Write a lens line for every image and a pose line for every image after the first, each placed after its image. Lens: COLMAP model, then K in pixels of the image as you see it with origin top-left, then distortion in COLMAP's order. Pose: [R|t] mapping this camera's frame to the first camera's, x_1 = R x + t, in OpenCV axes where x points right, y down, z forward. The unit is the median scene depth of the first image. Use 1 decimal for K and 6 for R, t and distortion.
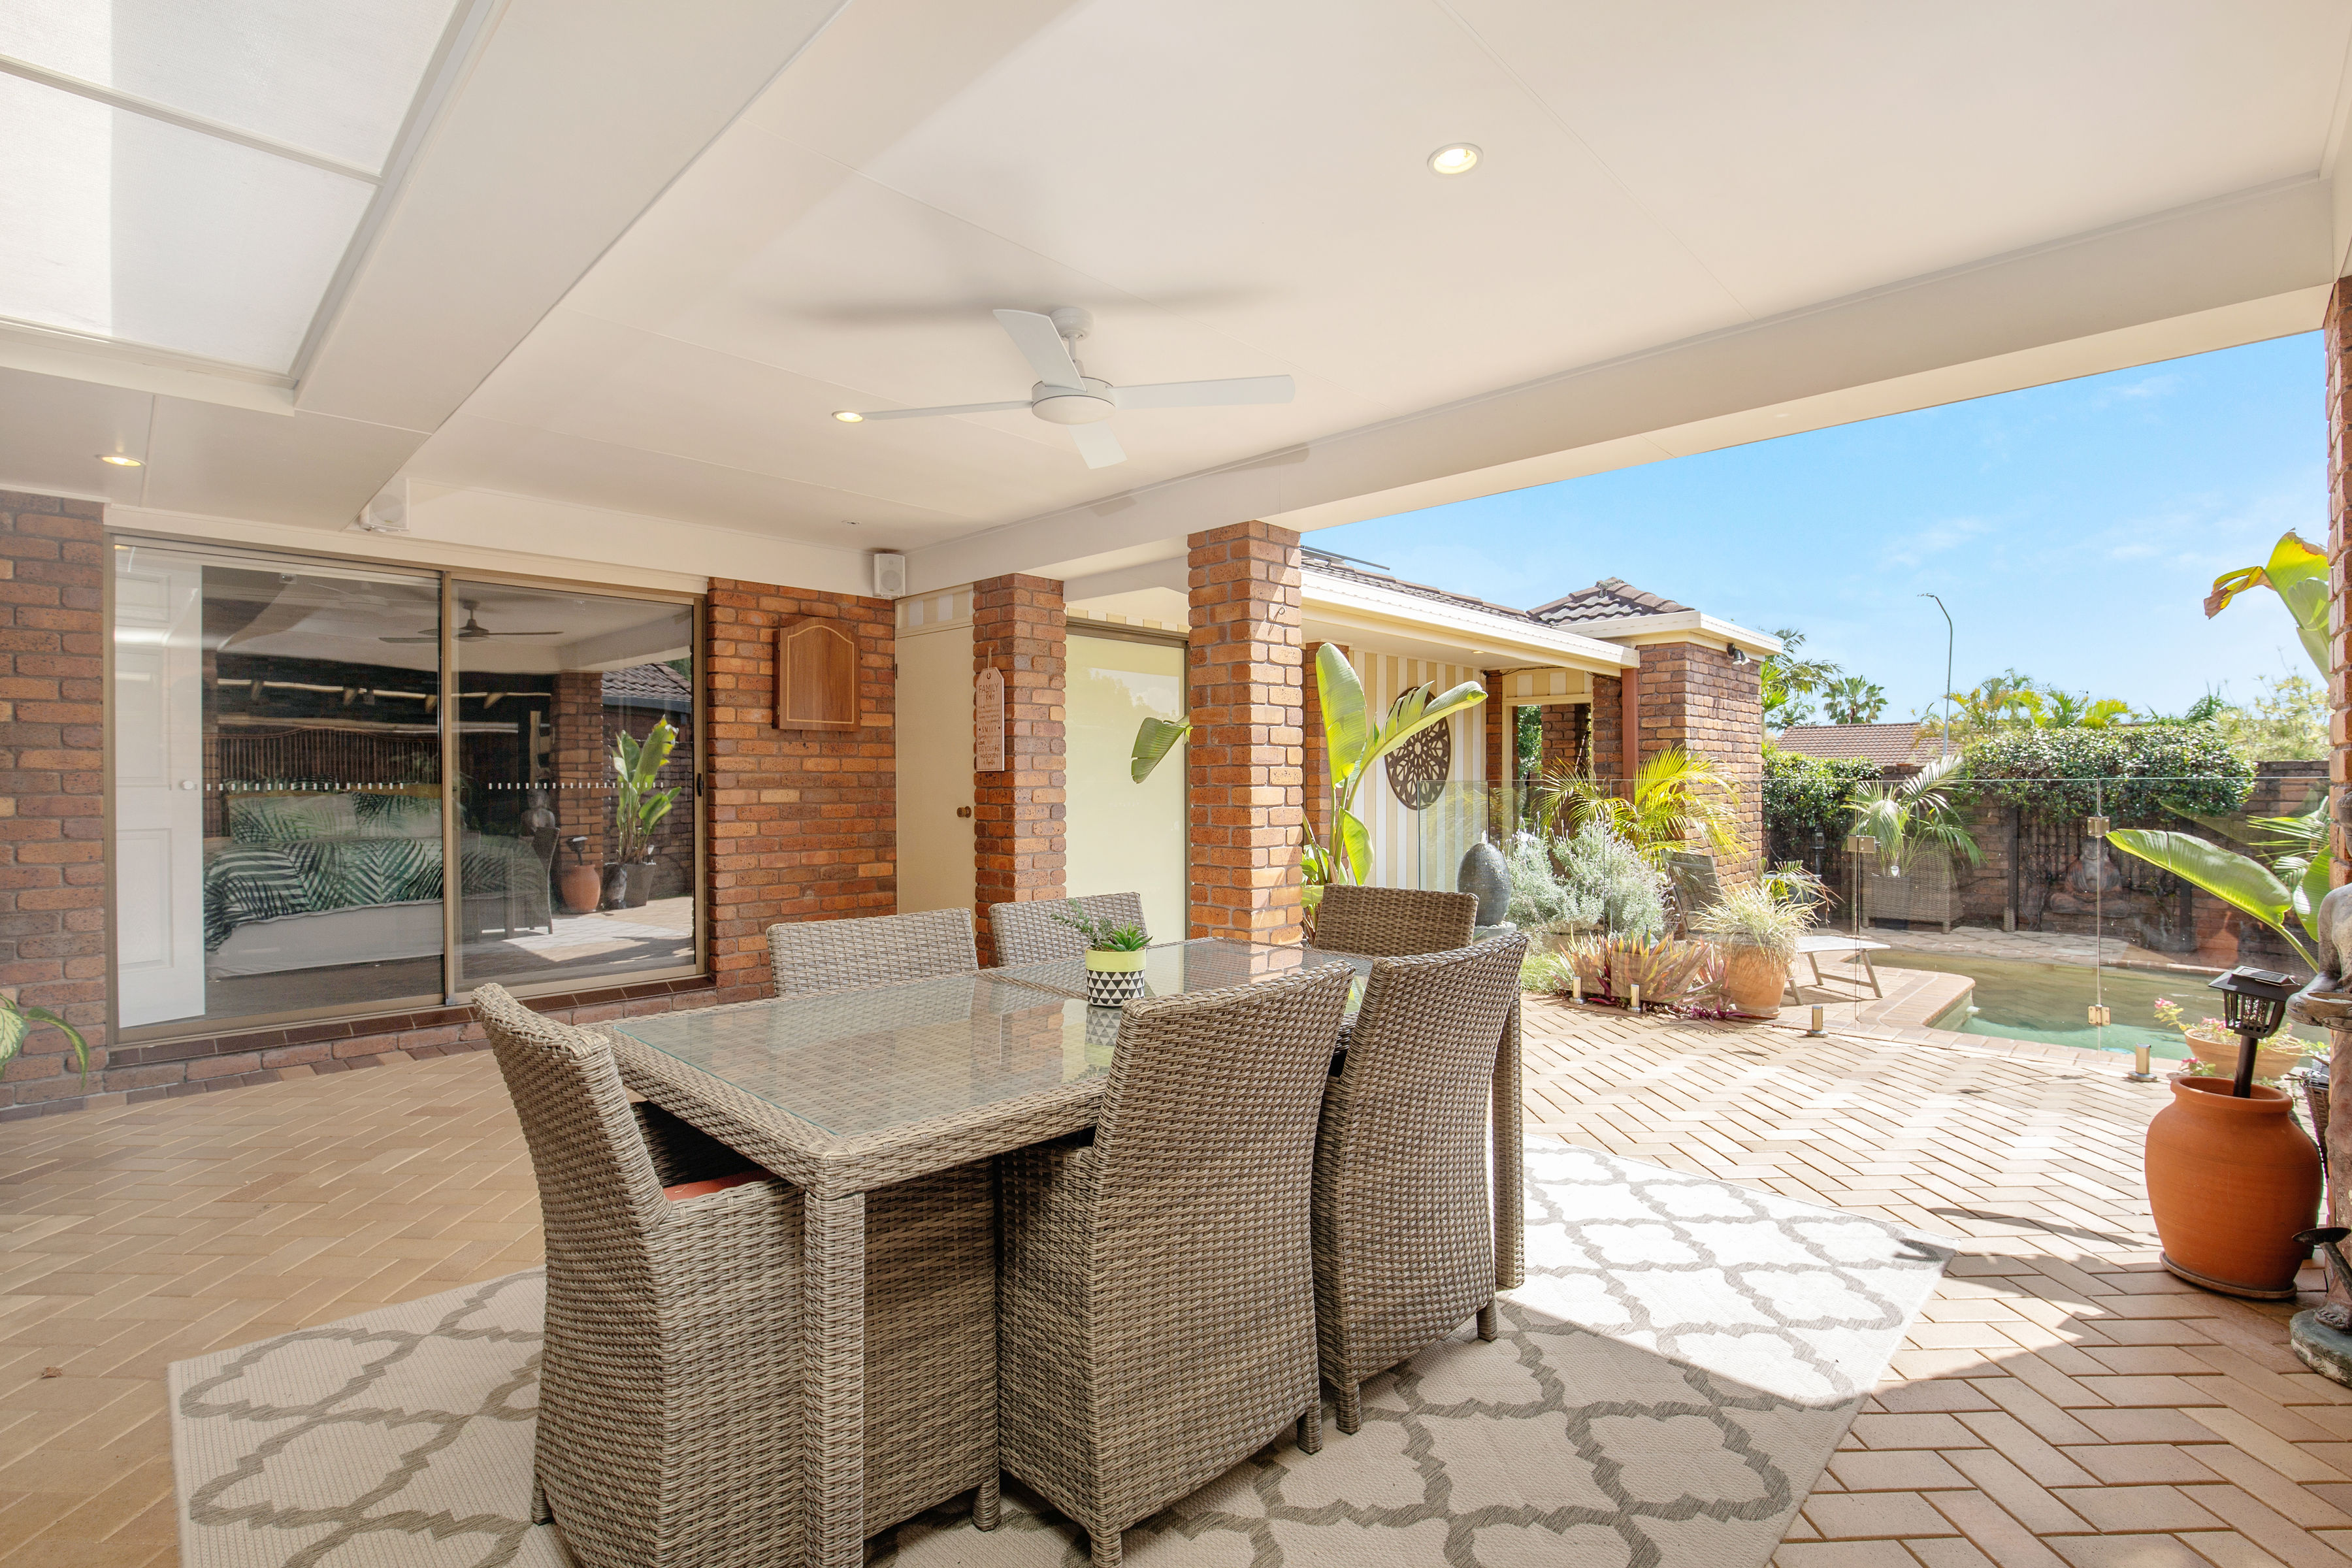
lens RADIAL K [[1108.1, 0, 1185.3], [0, 1108.1, 811.1], [0, 0, 1]] dist [-0.023667, 0.008846]
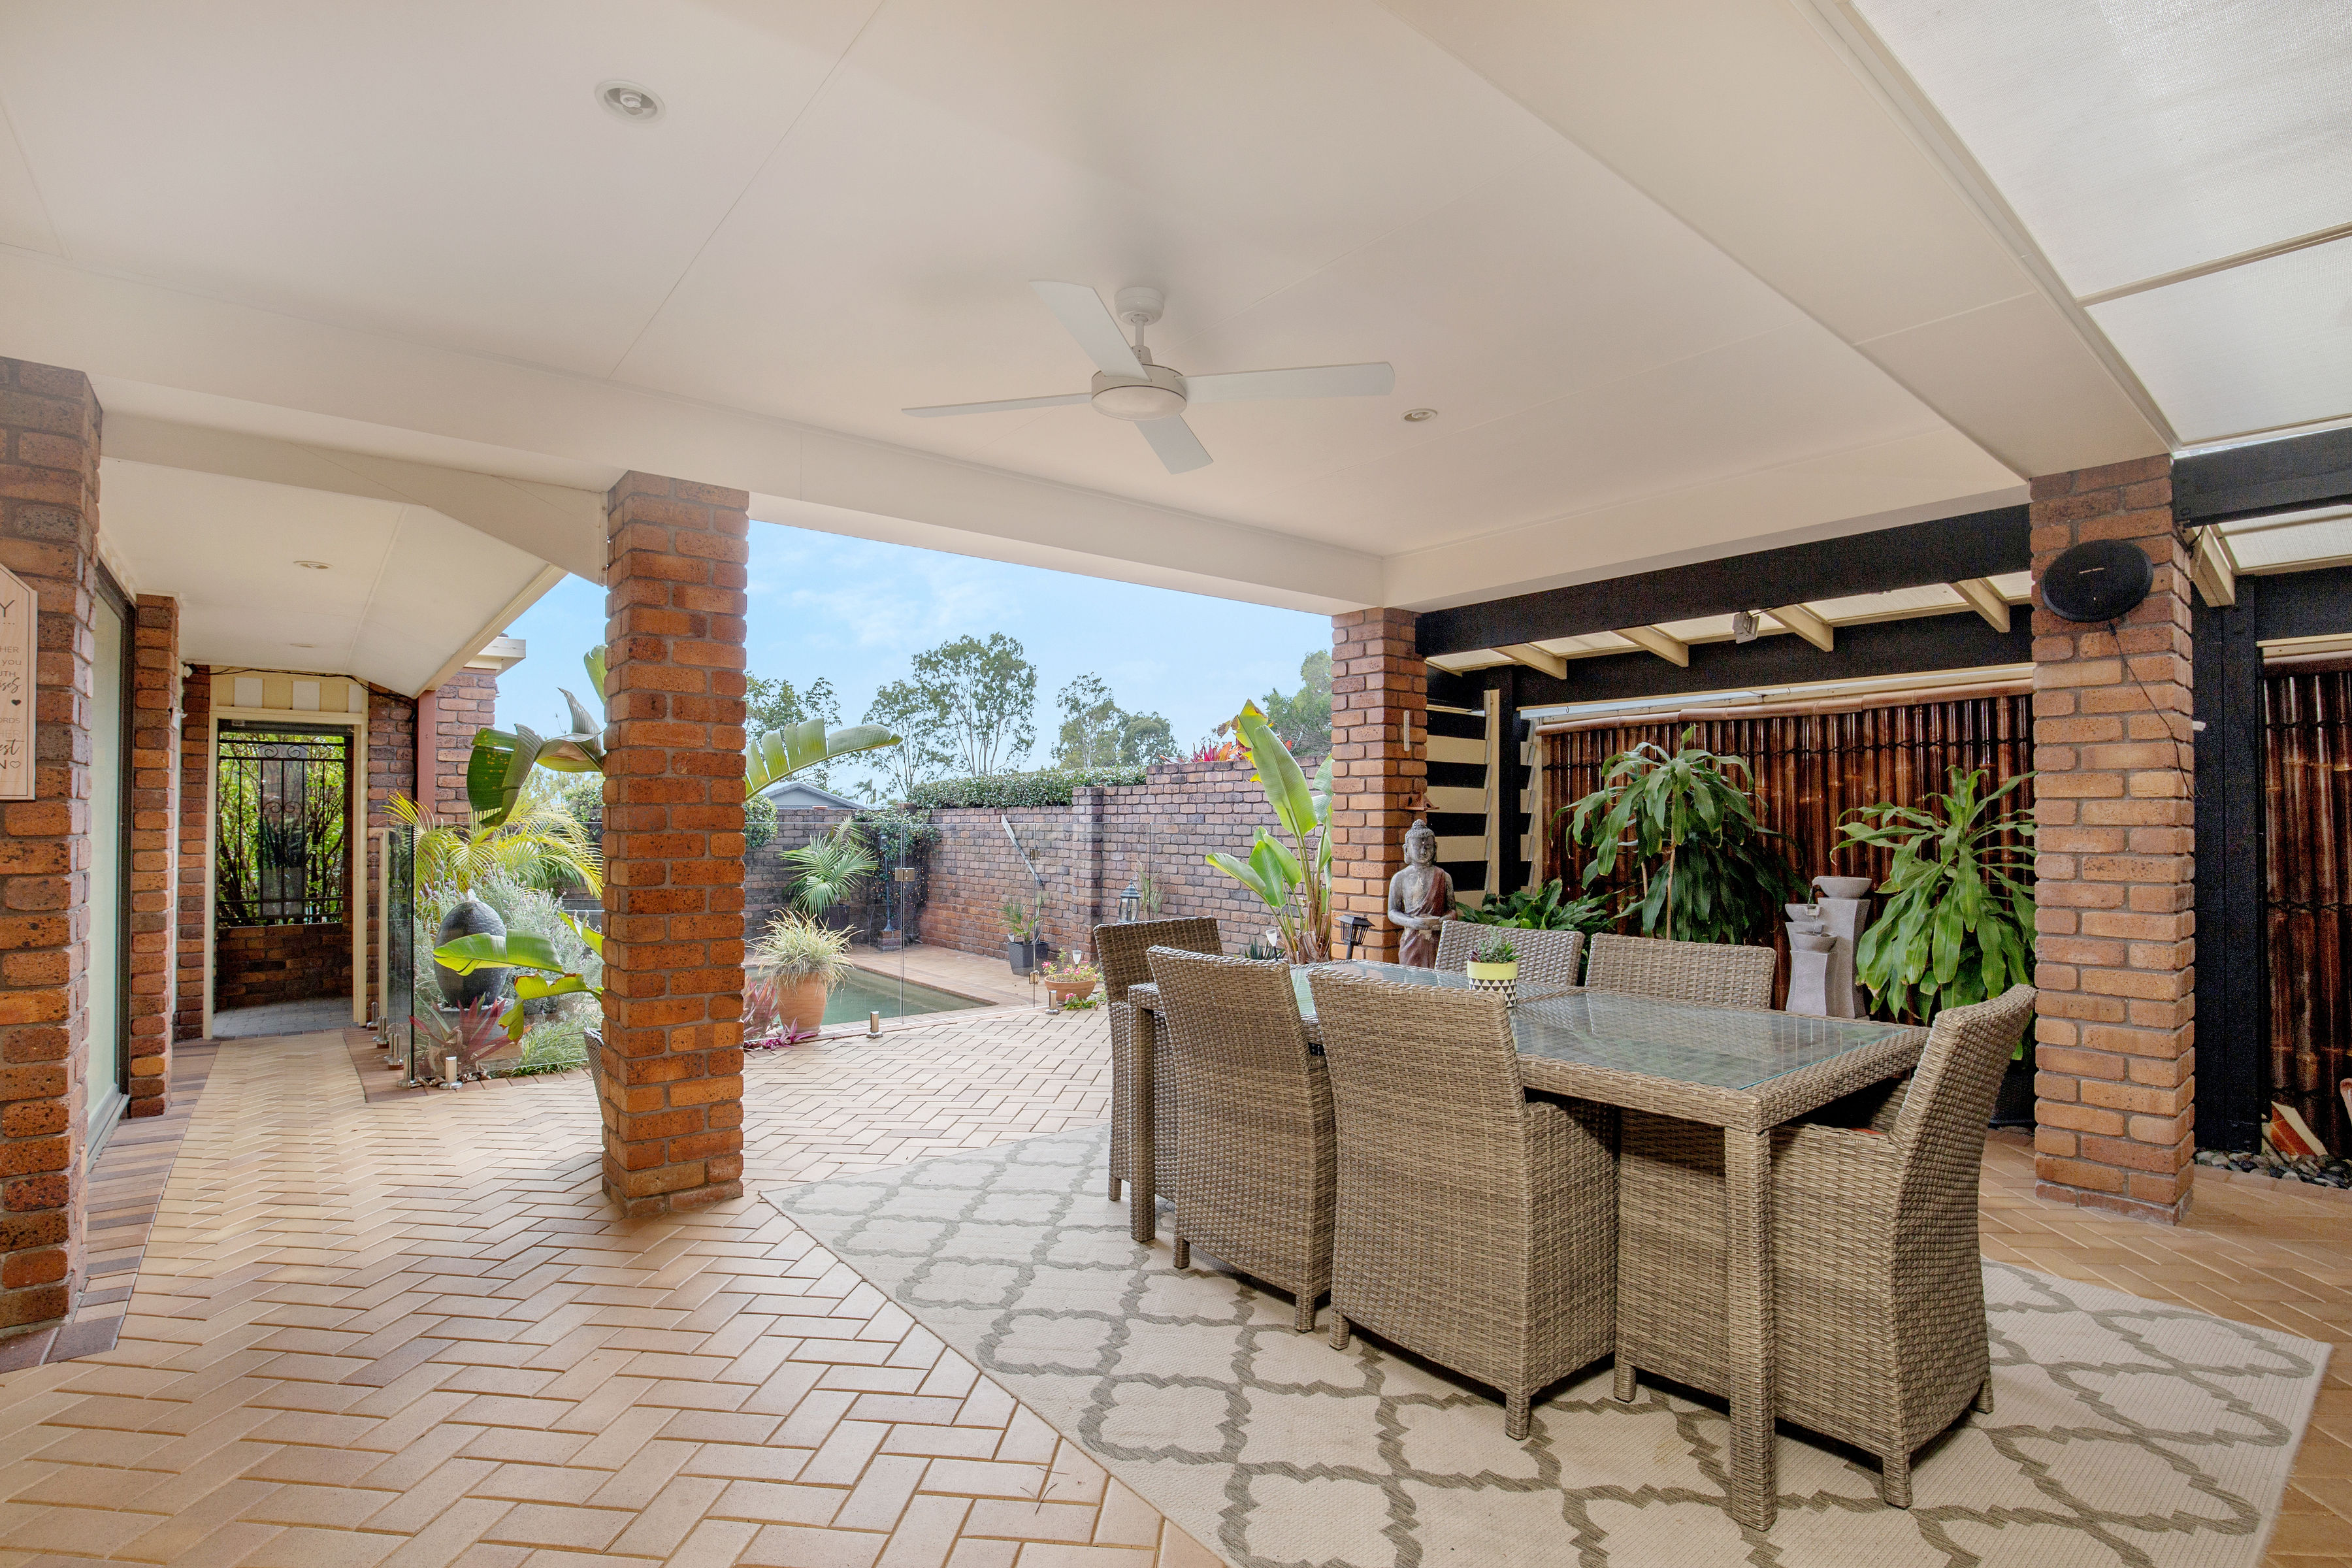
lens RADIAL K [[1108.1, 0, 1185.3], [0, 1108.1, 811.1], [0, 0, 1]] dist [-0.023667, 0.008846]
pose [[0.155283, 0.010989, 0.987809, -0.293931], [0.023292, 0.999619, -0.014781, -0.008828], [-0.987595, 0.025303, 0.154968, 0.255079]]
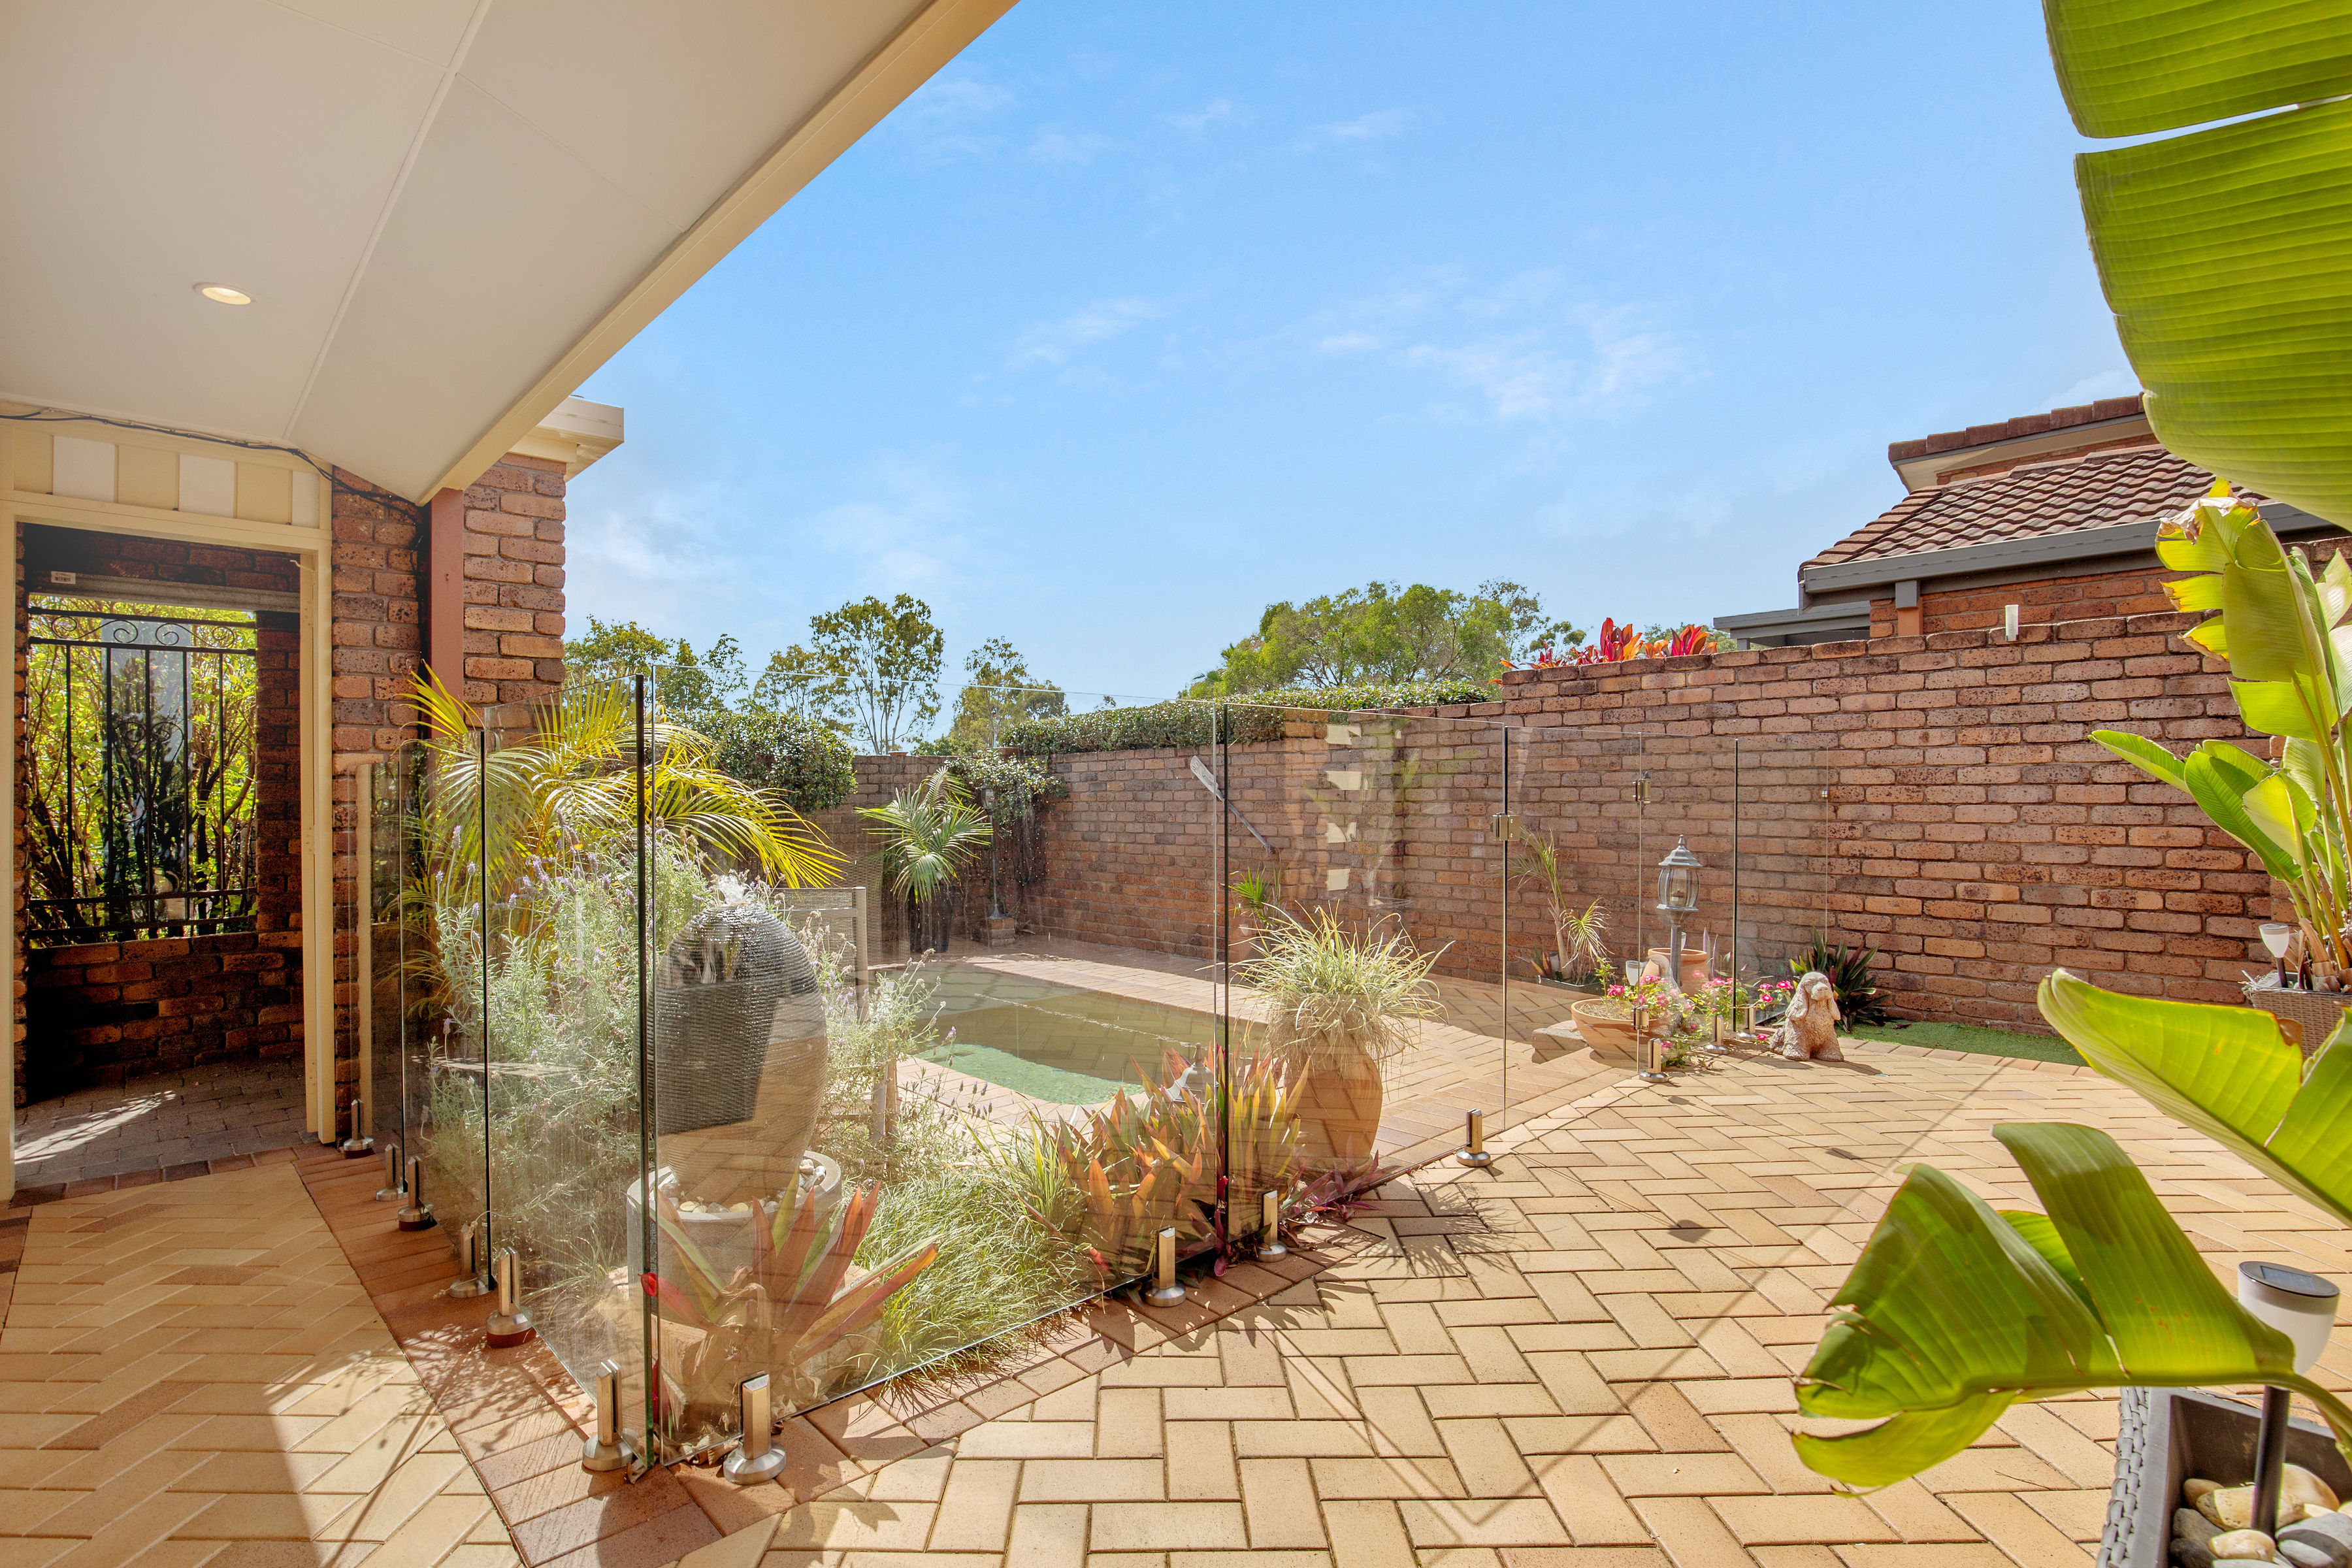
lens RADIAL K [[1118.7, 0, 1172.4], [0, 1118.7, 791.8], [0, 0, 1]] dist [-0.028632, -0.000078]
pose [[0.071755, 0.000506, 0.997422, -0.013738], [0.034199, 0.999411, -0.002968, 0.002159], [-0.996836, 0.034324, 0.071695, 0.589824]]
